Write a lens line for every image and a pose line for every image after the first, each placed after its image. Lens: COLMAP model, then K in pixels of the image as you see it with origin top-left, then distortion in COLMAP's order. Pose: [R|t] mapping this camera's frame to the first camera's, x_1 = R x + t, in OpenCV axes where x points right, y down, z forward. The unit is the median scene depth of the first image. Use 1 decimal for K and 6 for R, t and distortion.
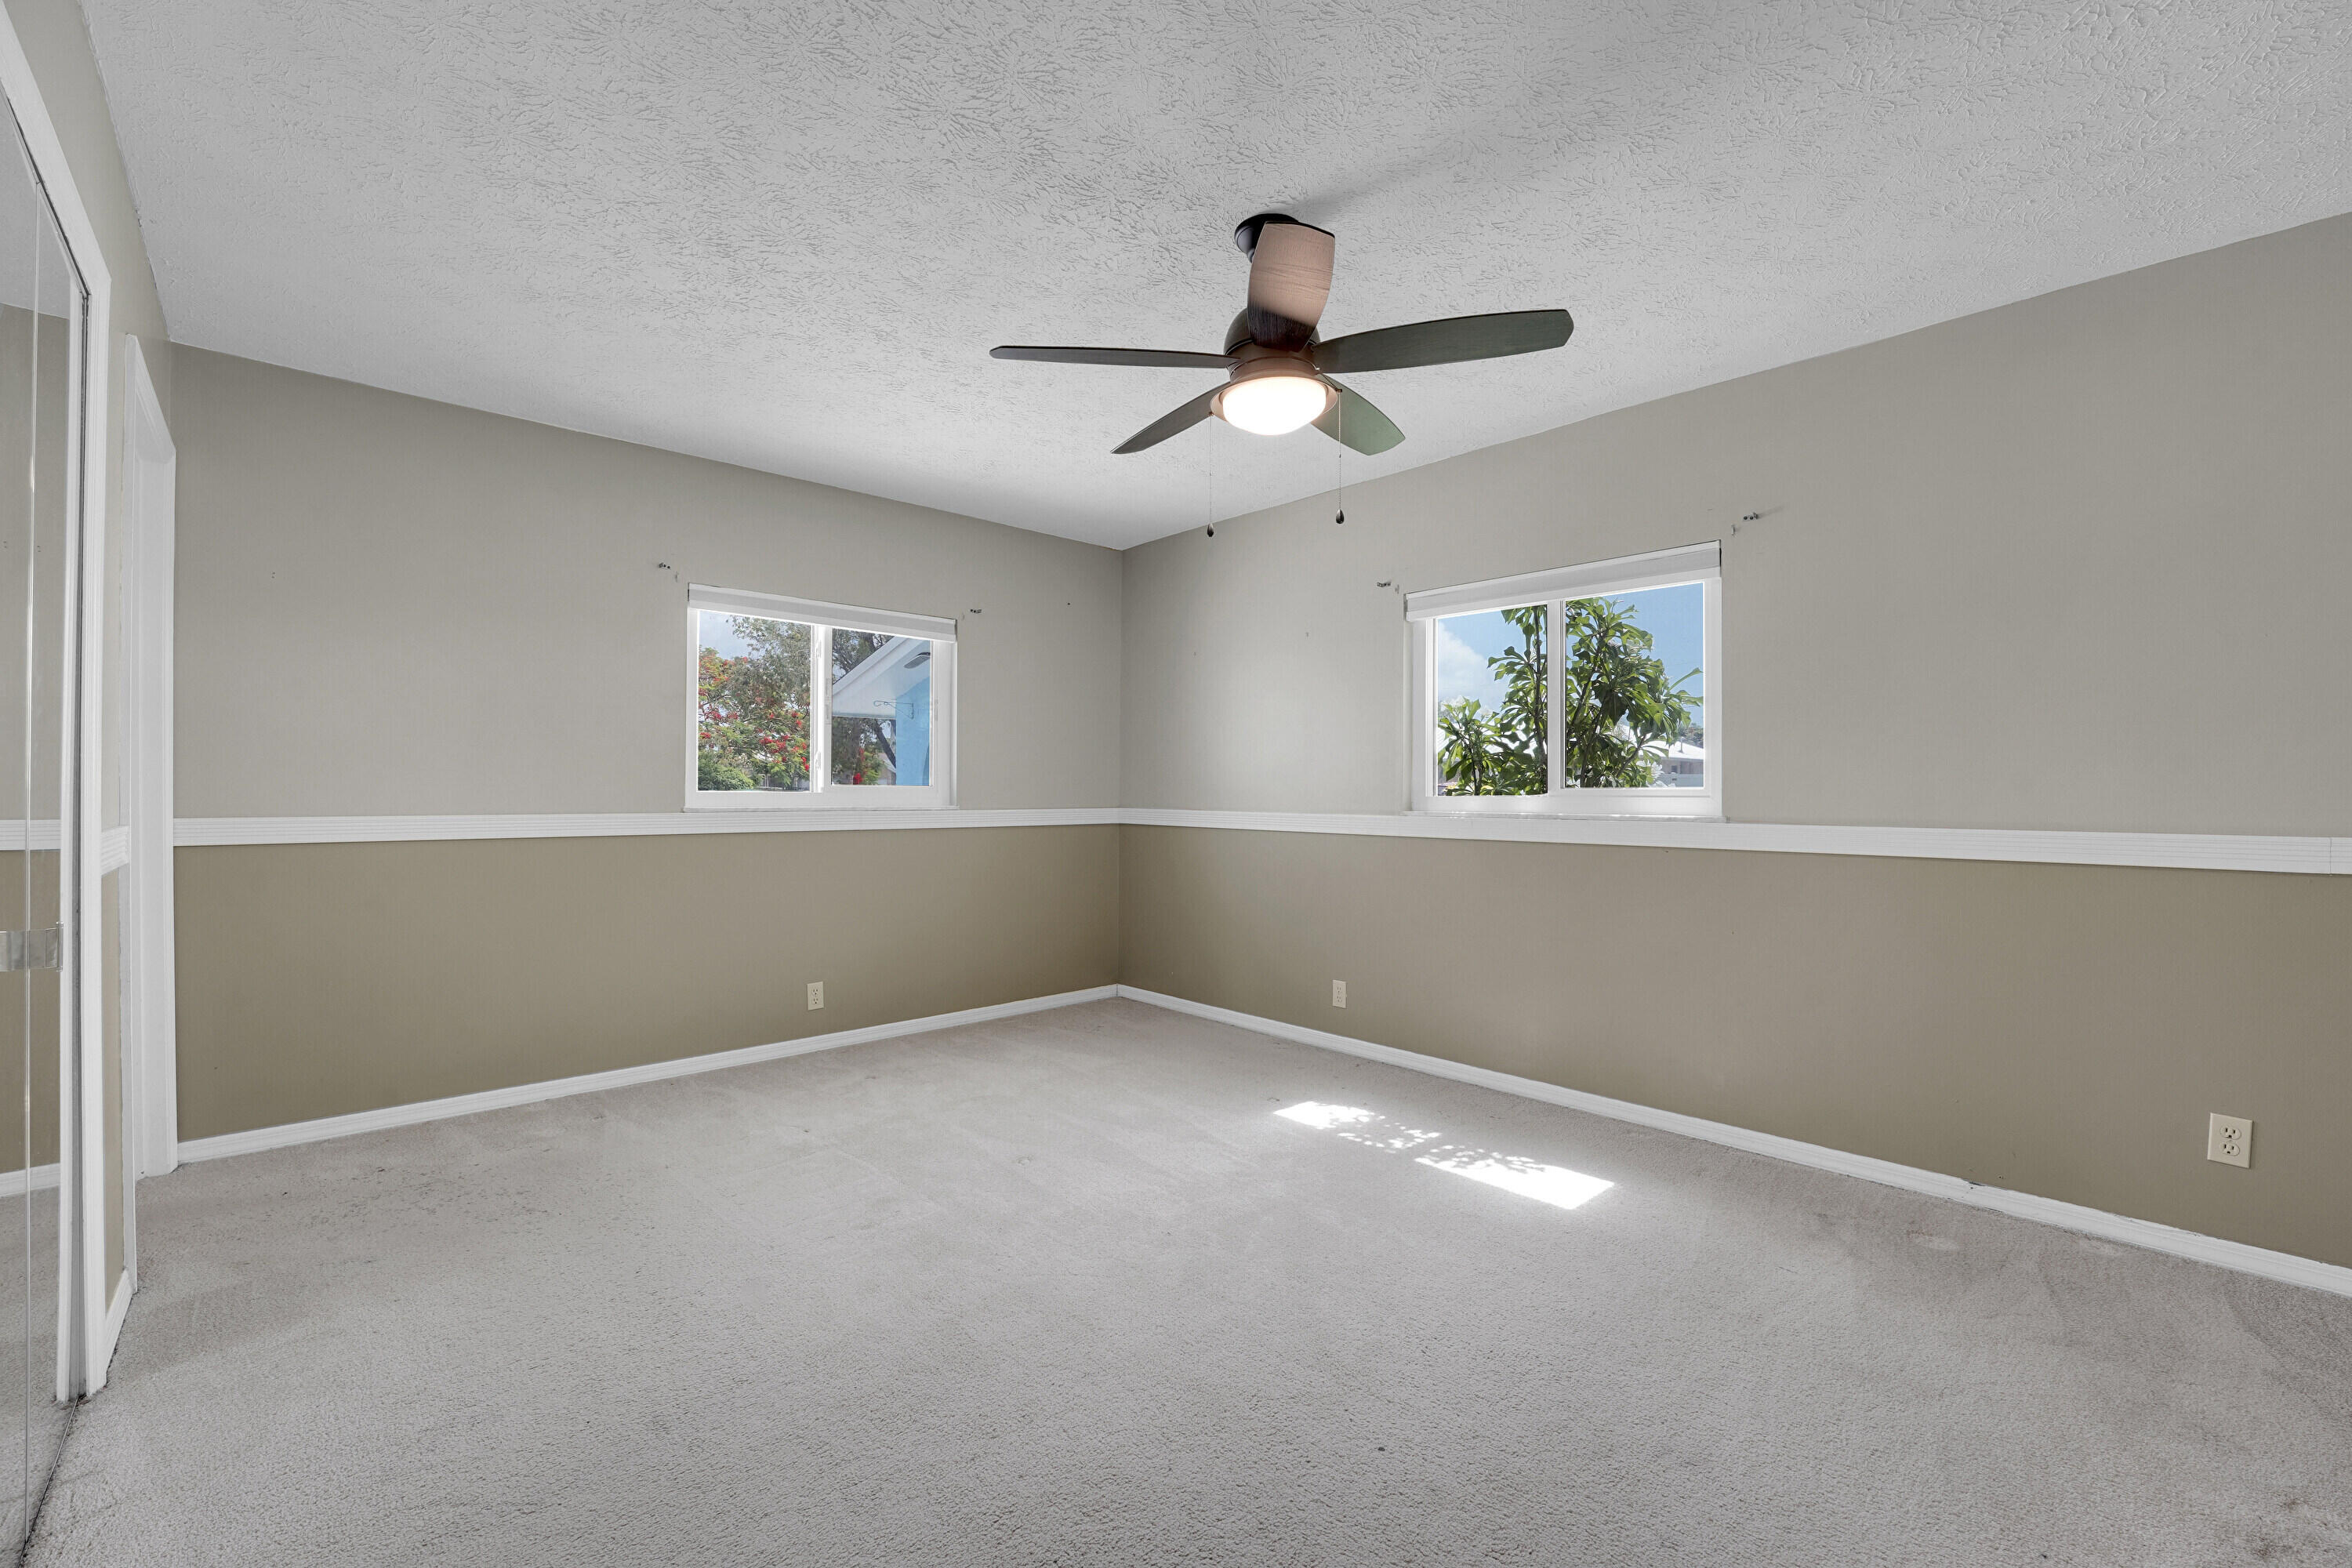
lens RADIAL K [[944.7, 0, 1185.5], [0, 944.7, 785.1], [0, 0, 1]] dist [-0.019487, -0.000216]
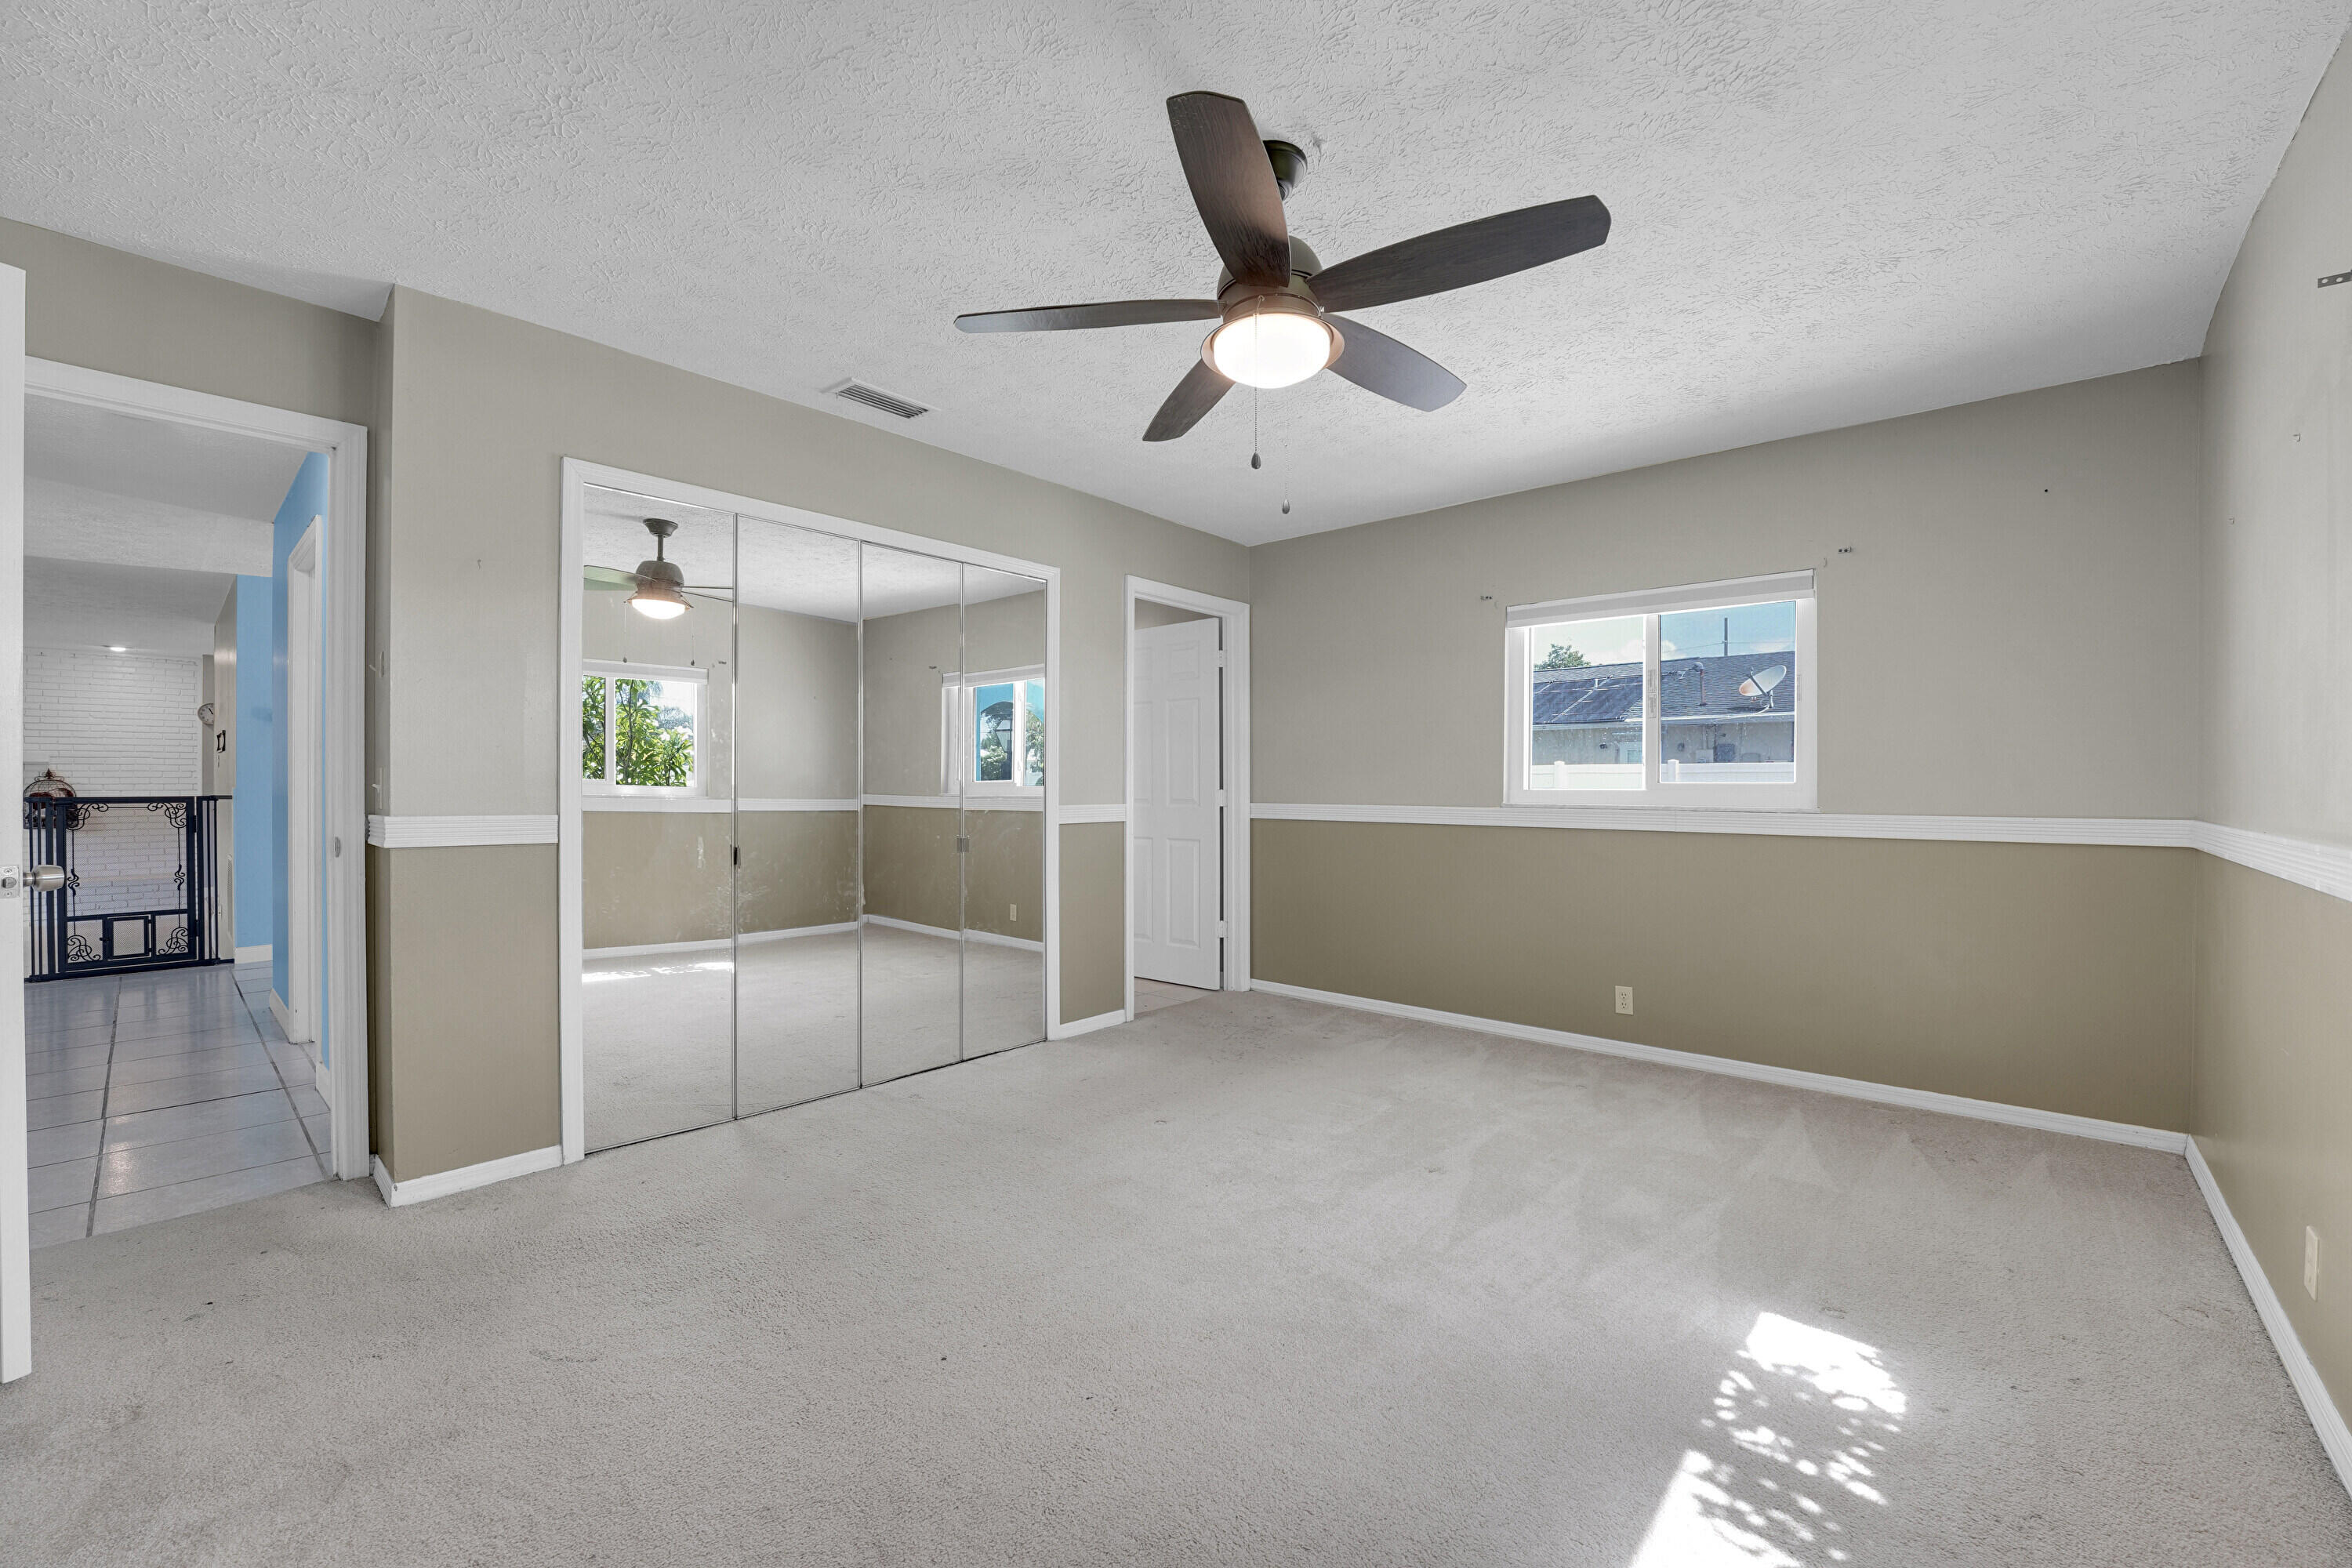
lens RADIAL K [[944.7, 0, 1177.9], [0, 944.7, 788.9], [0, 0, 1]] dist [-0.019487, -0.000216]
pose [[0.093623, -0.003239, -0.995602, 0.697838], [0.004776, 0.999985, -0.002804, 0.008870], [0.995596, -0.004492, 0.093637, 0.596393]]
